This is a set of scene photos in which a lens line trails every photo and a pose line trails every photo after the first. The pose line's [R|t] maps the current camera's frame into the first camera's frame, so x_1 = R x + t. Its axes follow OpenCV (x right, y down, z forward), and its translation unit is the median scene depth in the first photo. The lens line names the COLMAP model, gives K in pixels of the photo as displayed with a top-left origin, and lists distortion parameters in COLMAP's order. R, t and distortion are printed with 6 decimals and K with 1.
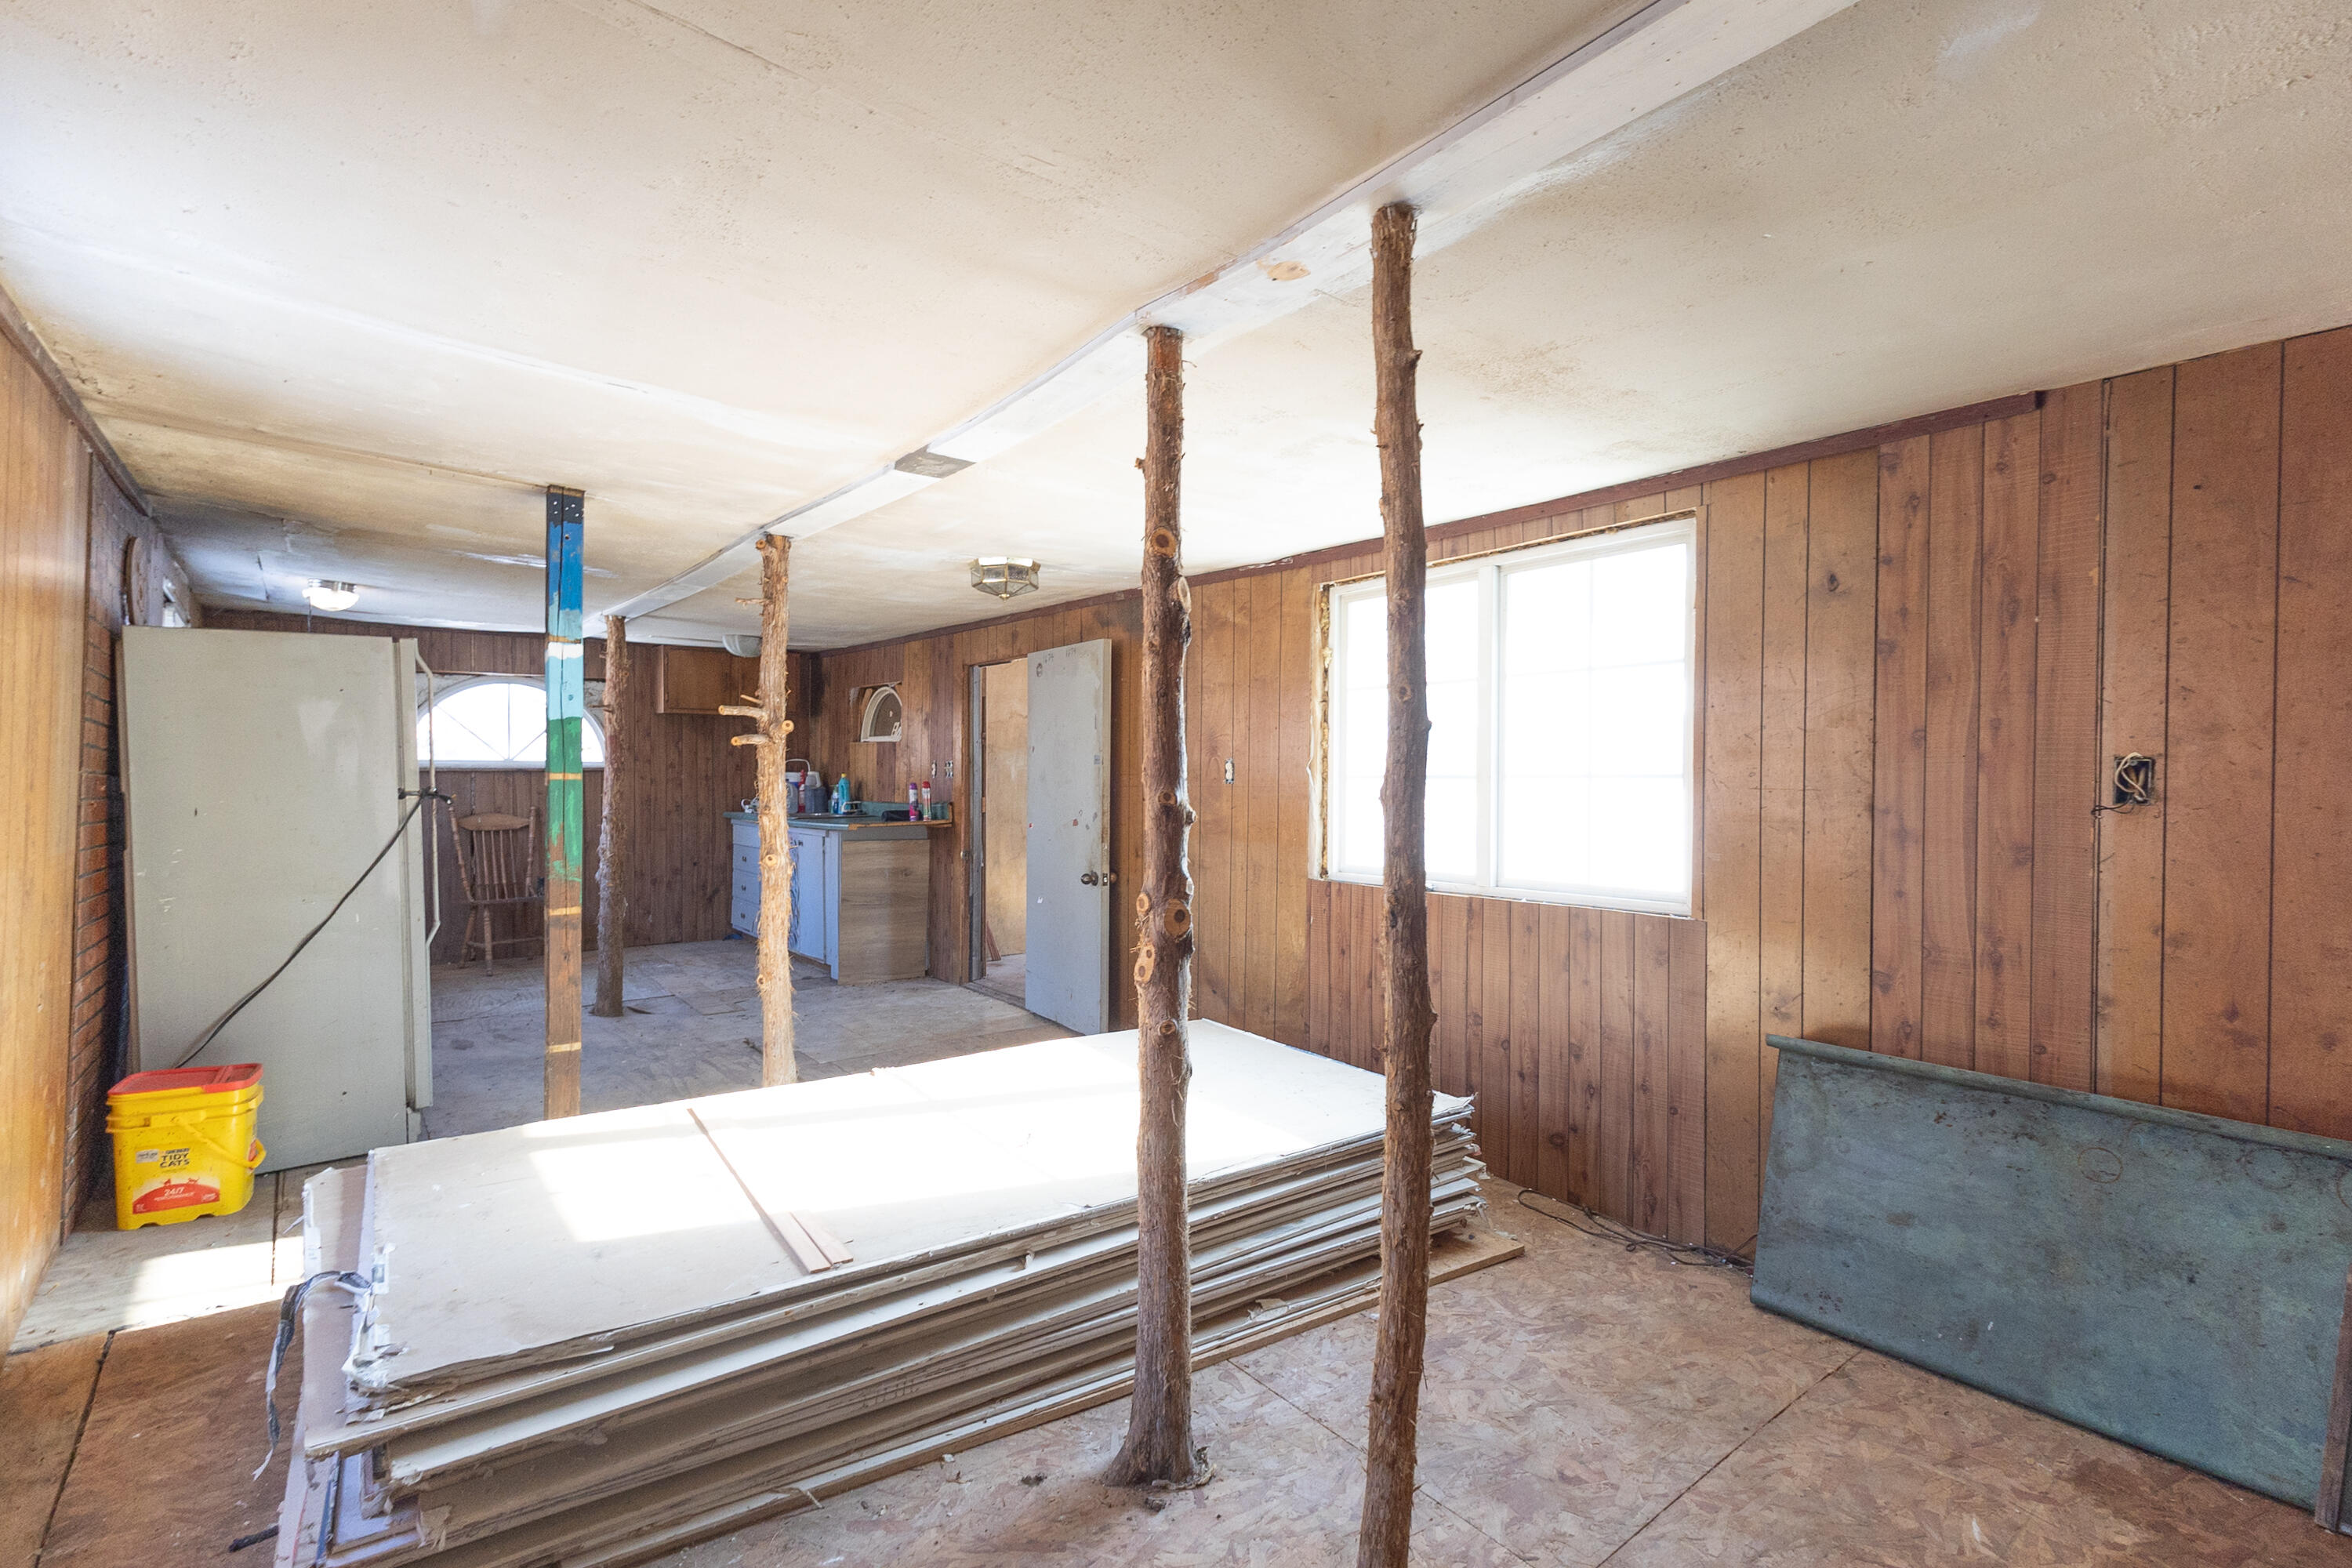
lens RADIAL K [[1082.0, 0, 1179.1], [0, 1082.0, 786.3], [0, 0, 1]] dist [0.001833, 0.000133]
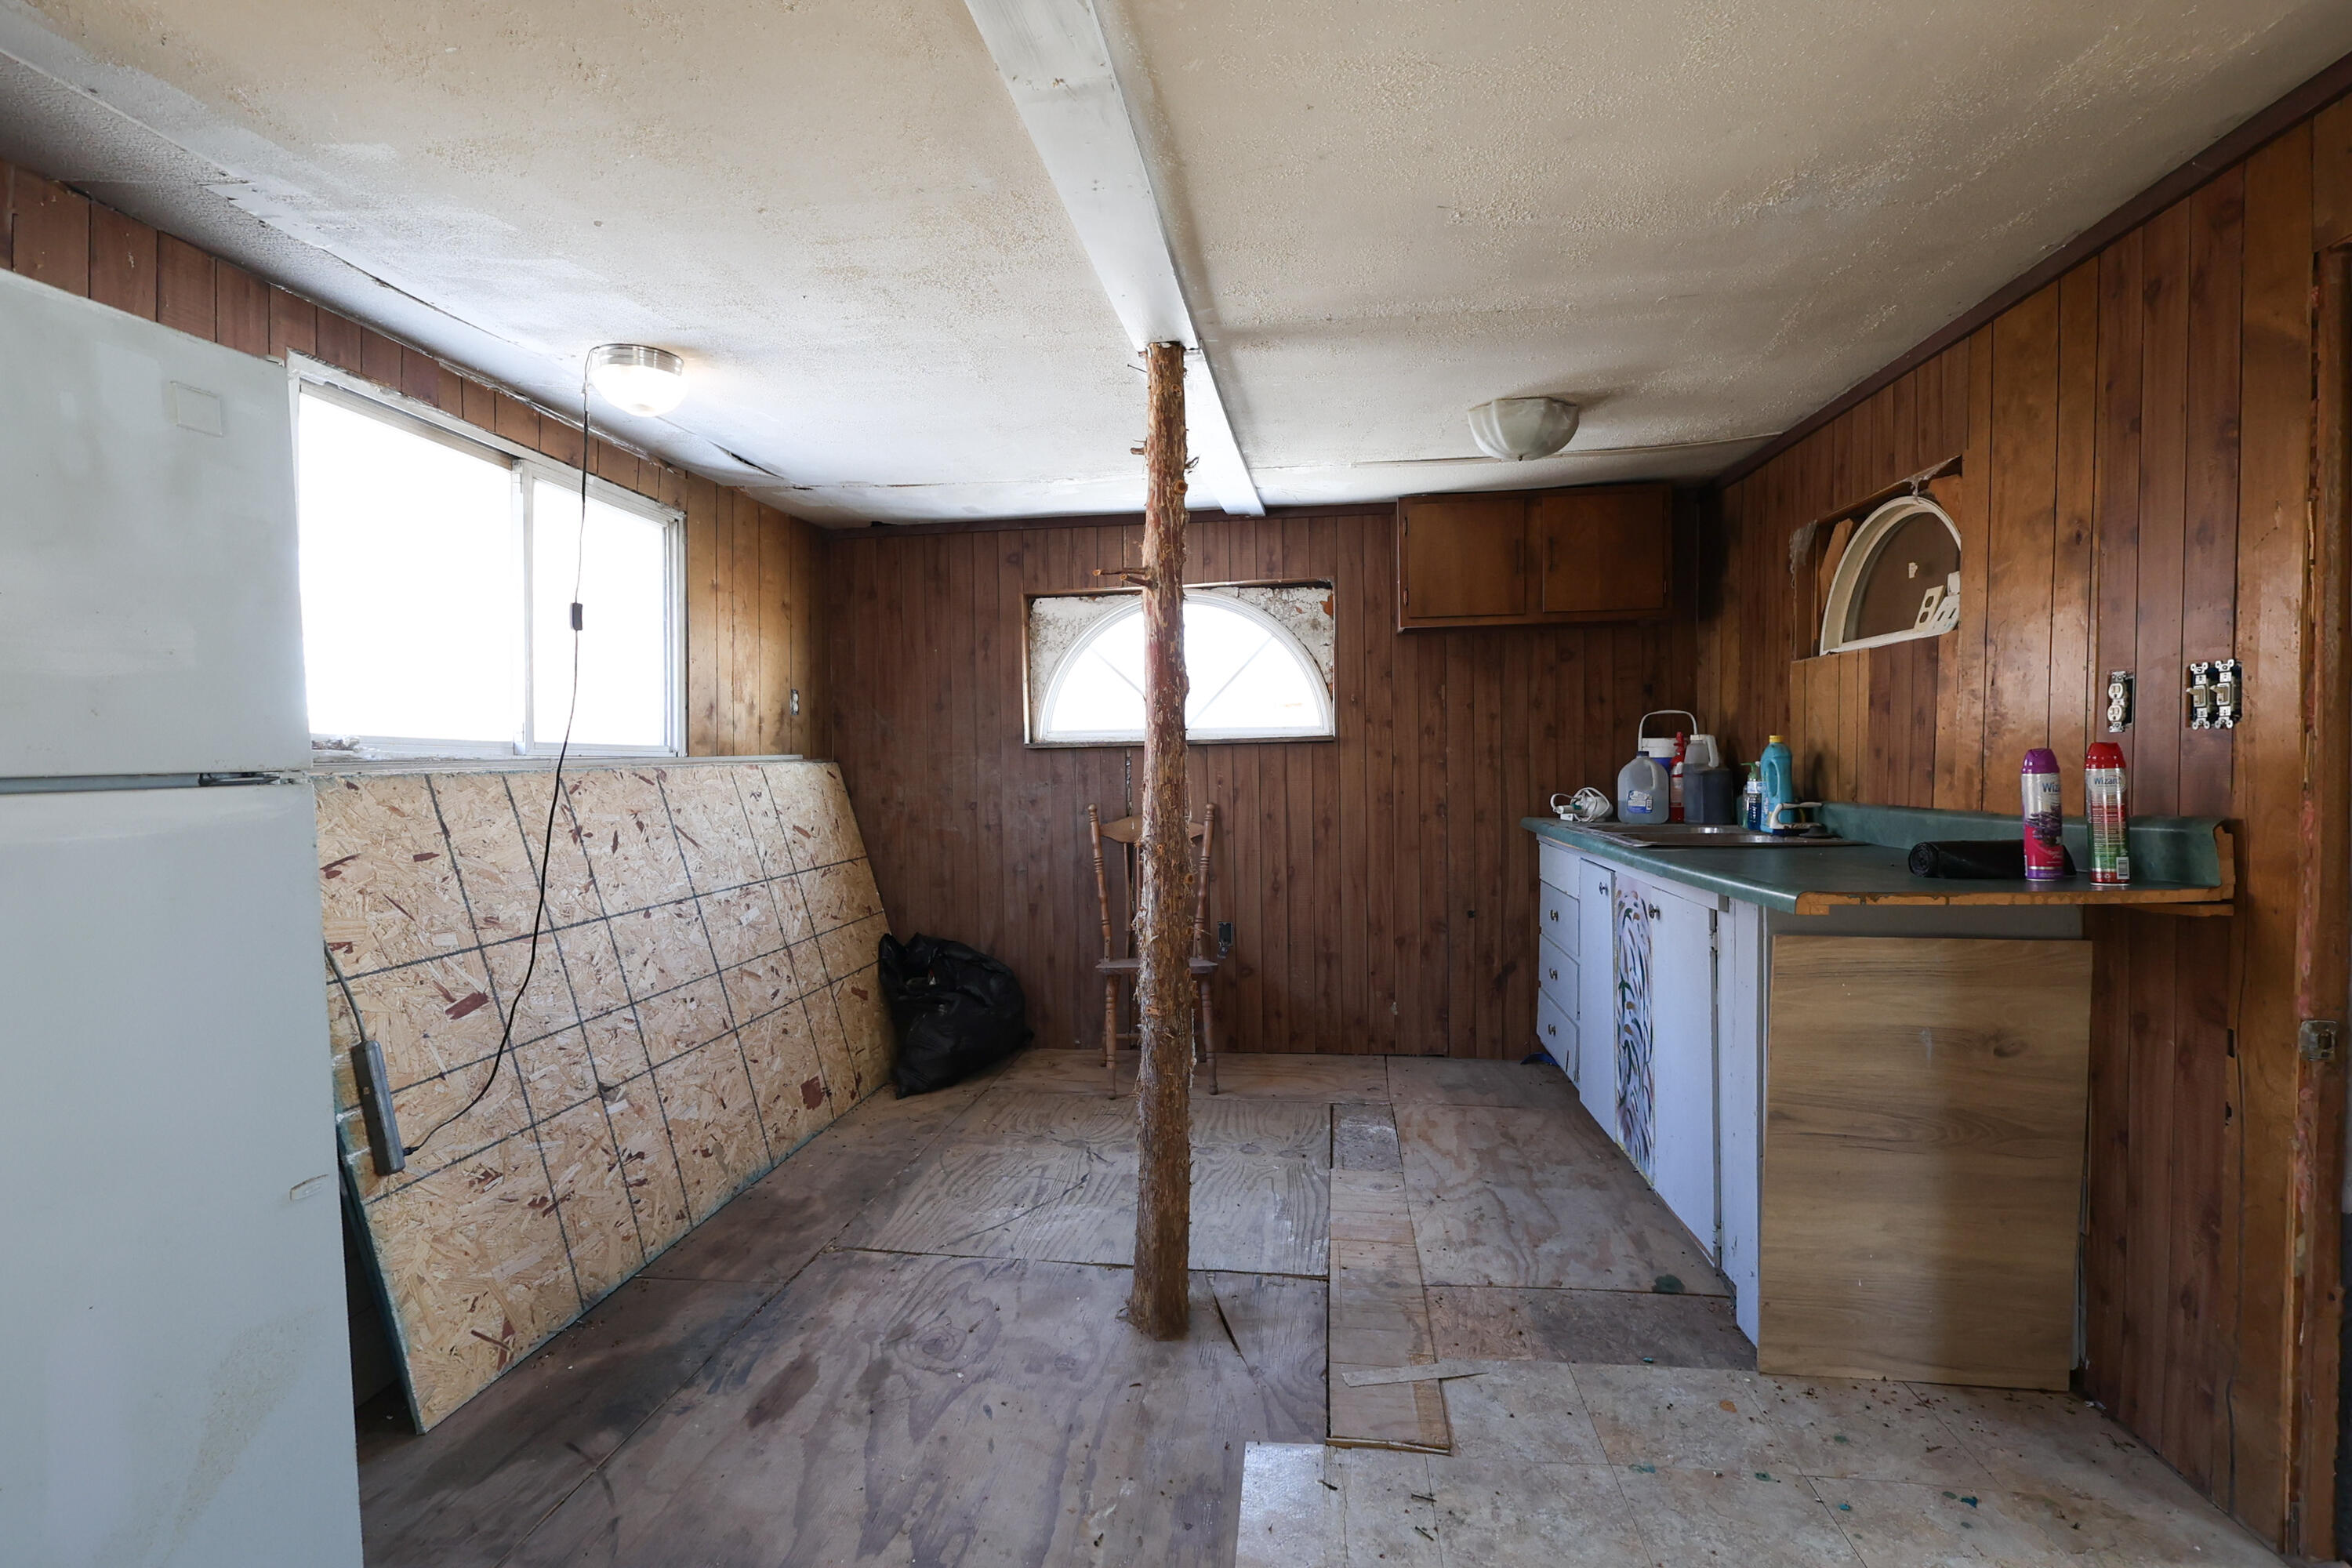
lens RADIAL K [[1082.0, 0, 1185.7], [0, 1082.0, 785.4], [0, 0, 1]] dist [0.001833, 0.000133]
pose [[0.699605, 0.003038, -0.714523, -0.184491], [0.008291, 0.999889, 0.012368, 0.000575], [0.714482, -0.014577, 0.699502, 0.591006]]
